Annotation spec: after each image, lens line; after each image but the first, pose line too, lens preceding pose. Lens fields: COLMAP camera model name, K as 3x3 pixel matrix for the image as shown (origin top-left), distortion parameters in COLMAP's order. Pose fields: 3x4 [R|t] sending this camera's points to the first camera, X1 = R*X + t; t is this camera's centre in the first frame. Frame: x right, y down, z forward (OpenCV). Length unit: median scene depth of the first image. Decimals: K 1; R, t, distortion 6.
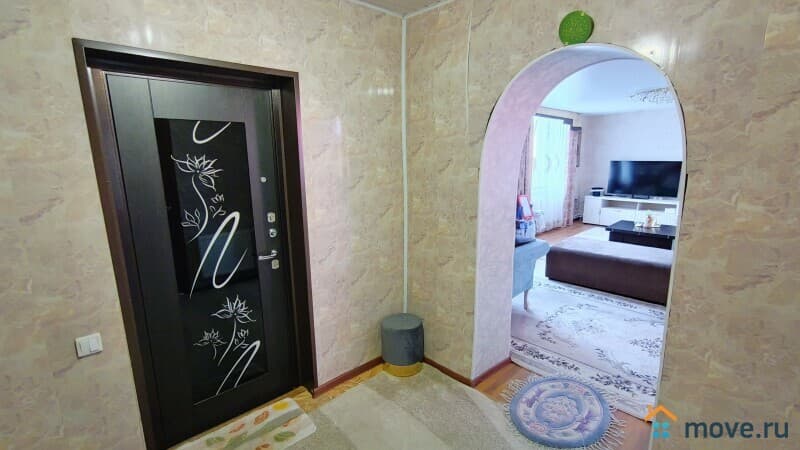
lens RADIAL K [[357.4, 0, 402.4], [0, 357.4, 225.5], [0, 0, 1]] dist [0.000013, 0.000045]
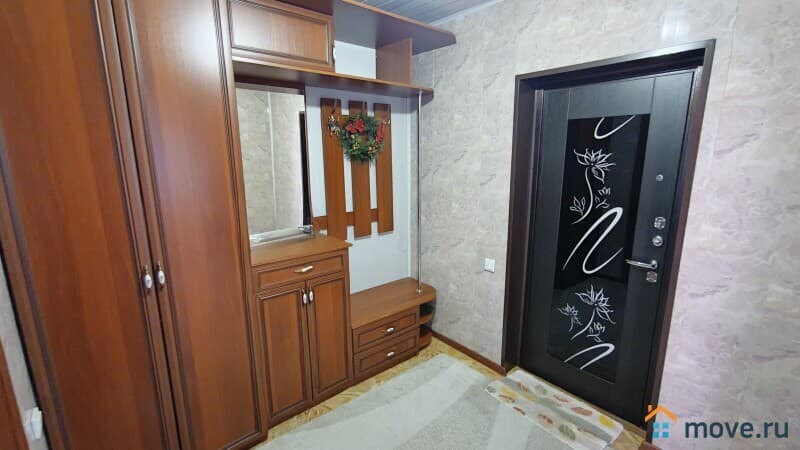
lens RADIAL K [[357.4, 0, 402.4], [0, 357.4, 225.5], [0, 0, 1]] dist [0.000013, 0.000045]
pose [[-0.042594, 0.211275, -0.976498, 0.539878], [-0.193412, 0.957152, 0.215525, -0.088654], [0.980193, 0.198047, 0.000094, 0.432361]]
